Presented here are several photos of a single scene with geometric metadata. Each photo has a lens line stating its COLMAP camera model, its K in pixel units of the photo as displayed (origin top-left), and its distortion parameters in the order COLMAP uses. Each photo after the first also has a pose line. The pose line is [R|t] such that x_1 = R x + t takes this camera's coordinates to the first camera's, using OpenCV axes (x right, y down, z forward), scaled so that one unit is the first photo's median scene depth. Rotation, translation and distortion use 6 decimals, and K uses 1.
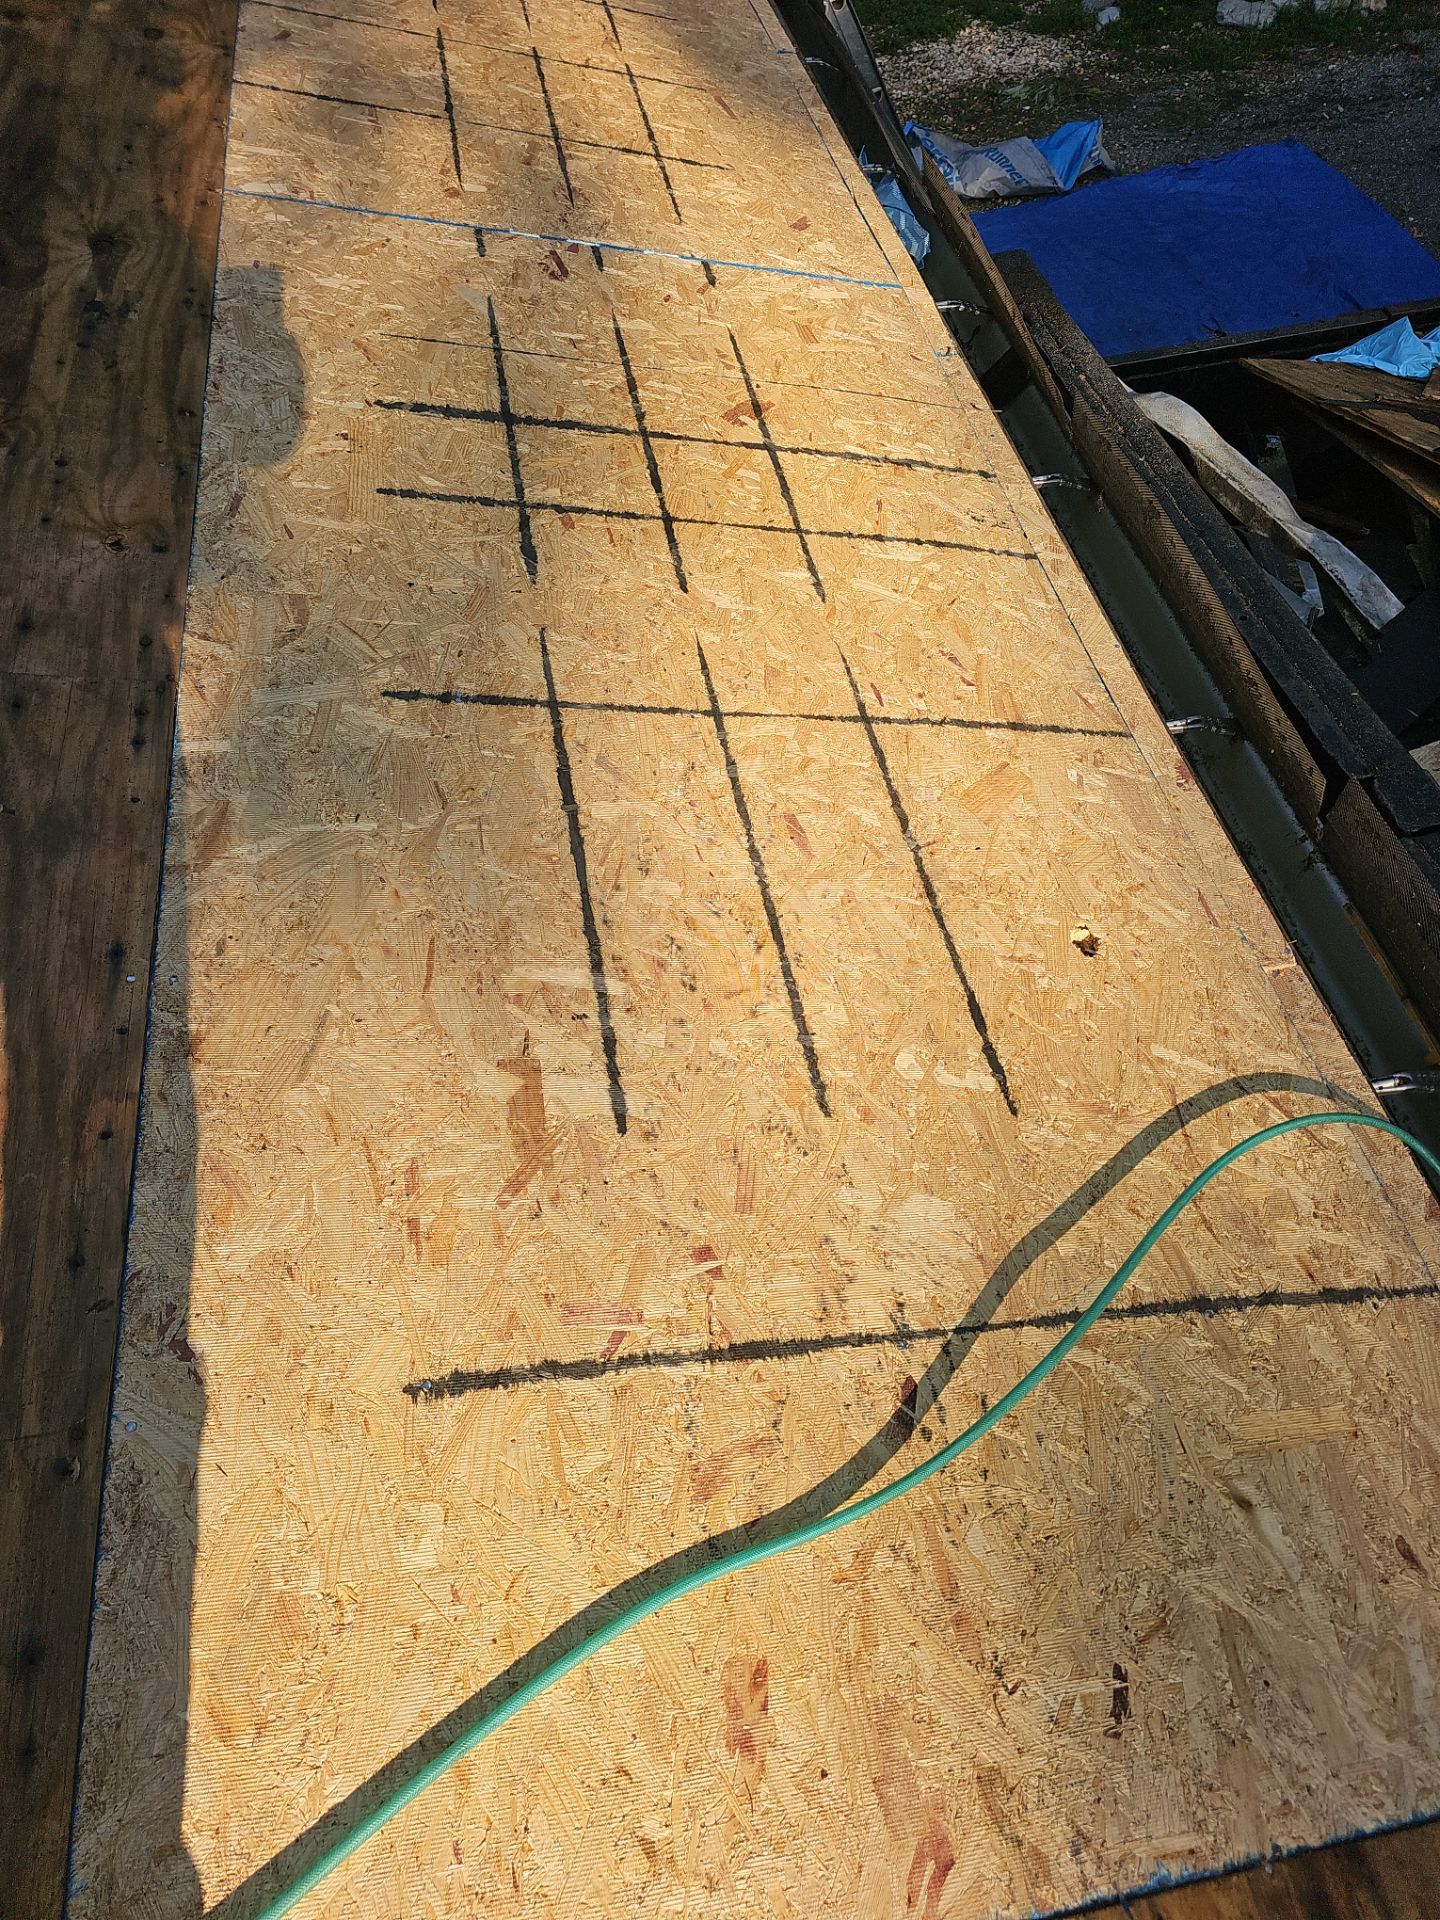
lens RADIAL K [[1234.6, 0, 720.0], [0, 1234.6, 960.0], [0, 0, 1]] dist [0.053632, -0.052087]
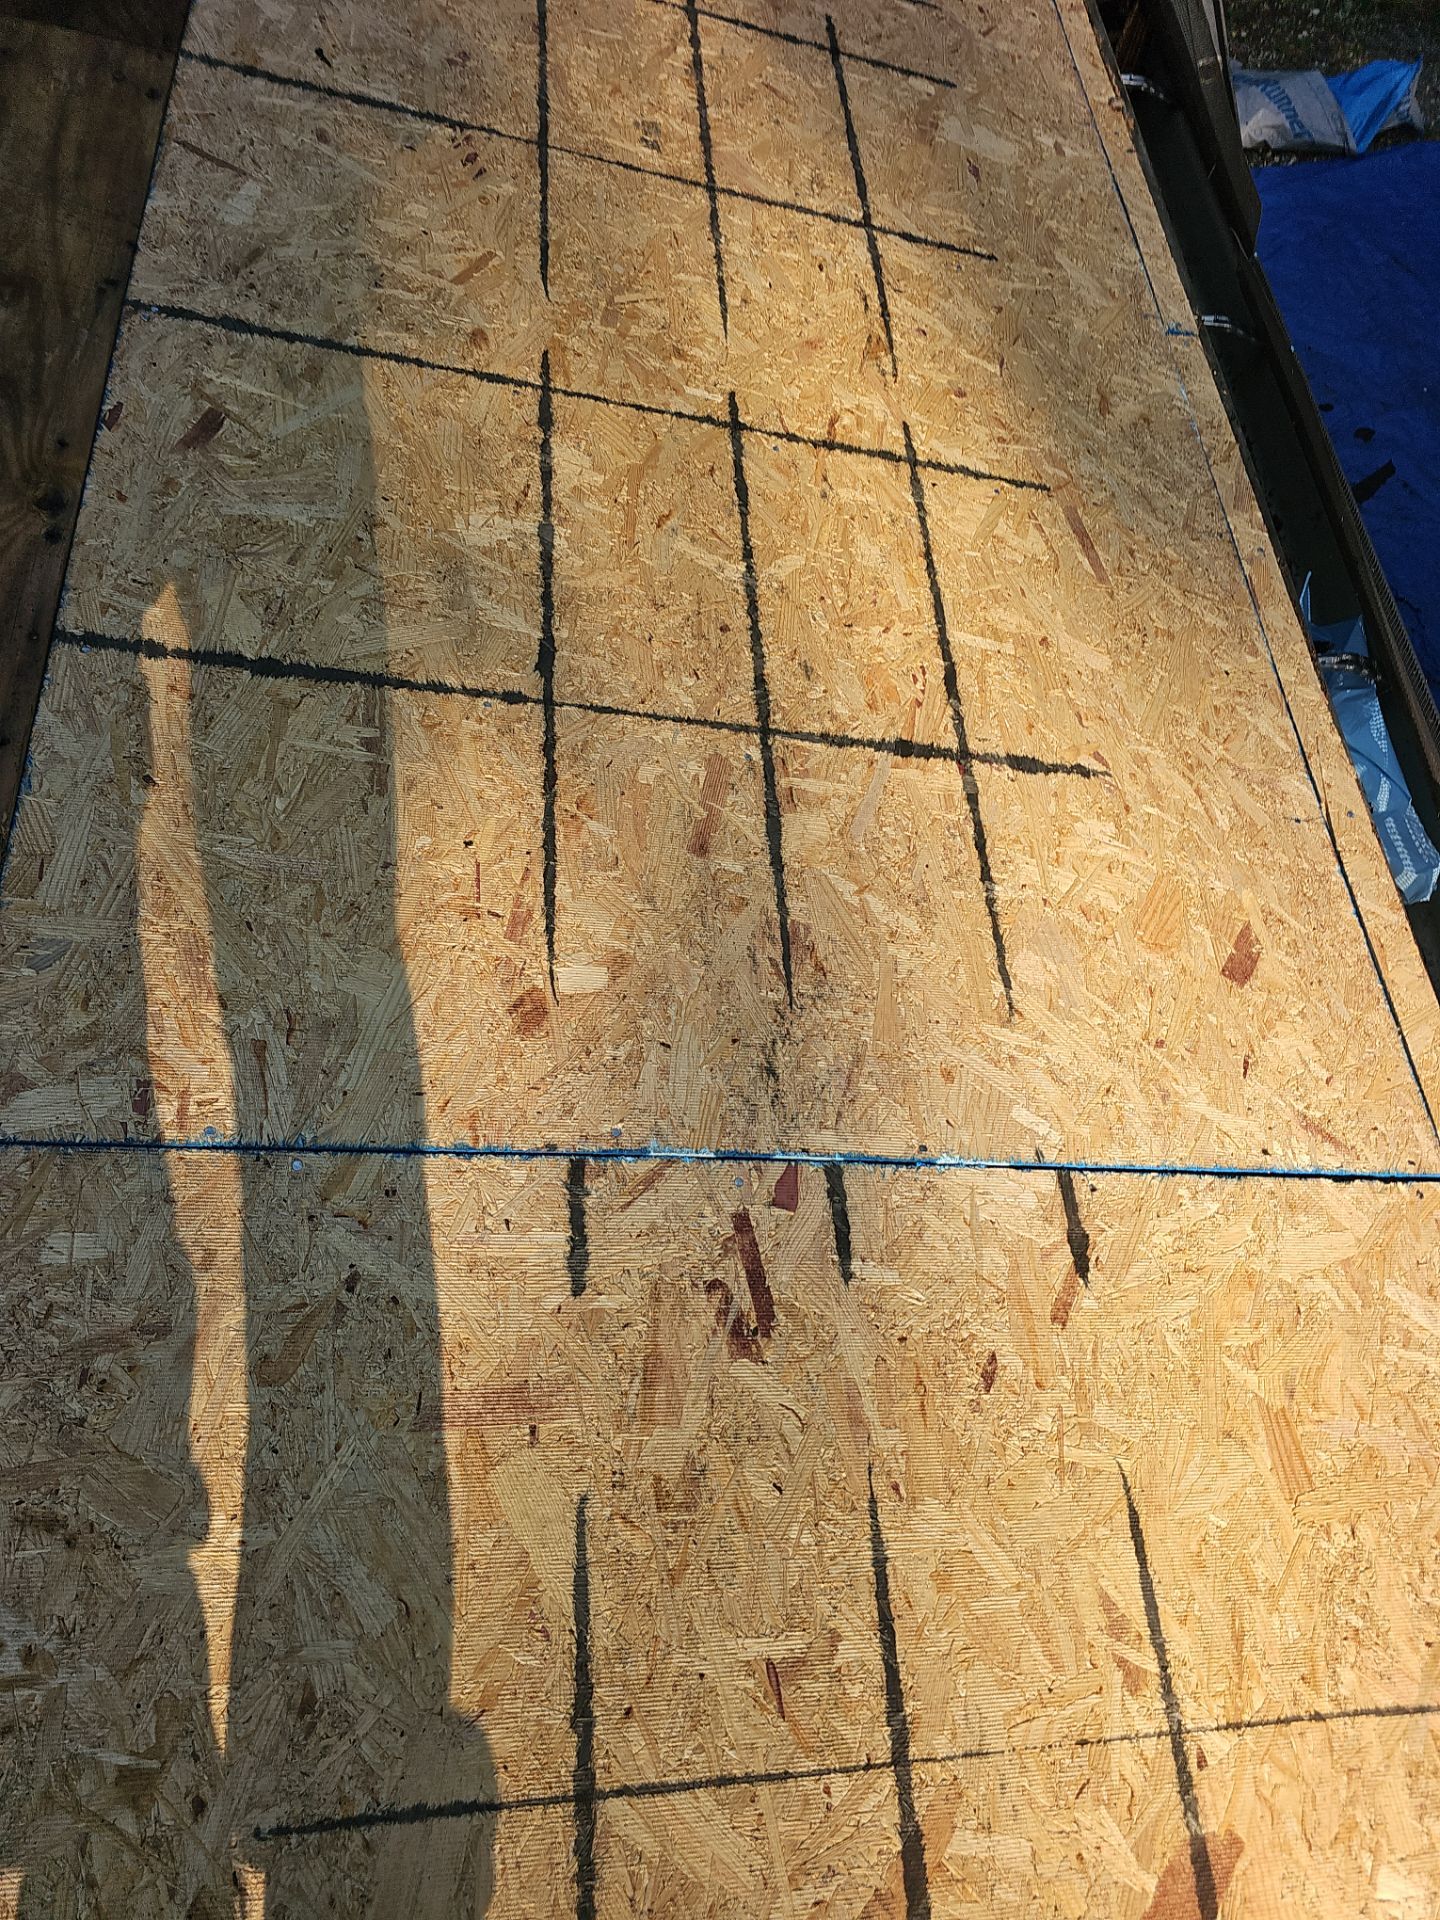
lens RADIAL K [[1234.6, 0, 720.0], [0, 1234.6, 960.0], [0, 0, 1]] dist [0.053632, -0.052087]
pose [[0.991974, 0.126119, -0.009042, -0.130601], [-0.123340, 0.980897, 0.150427, -0.631981], [0.027841, -0.148105, 0.988580, 0.514978]]
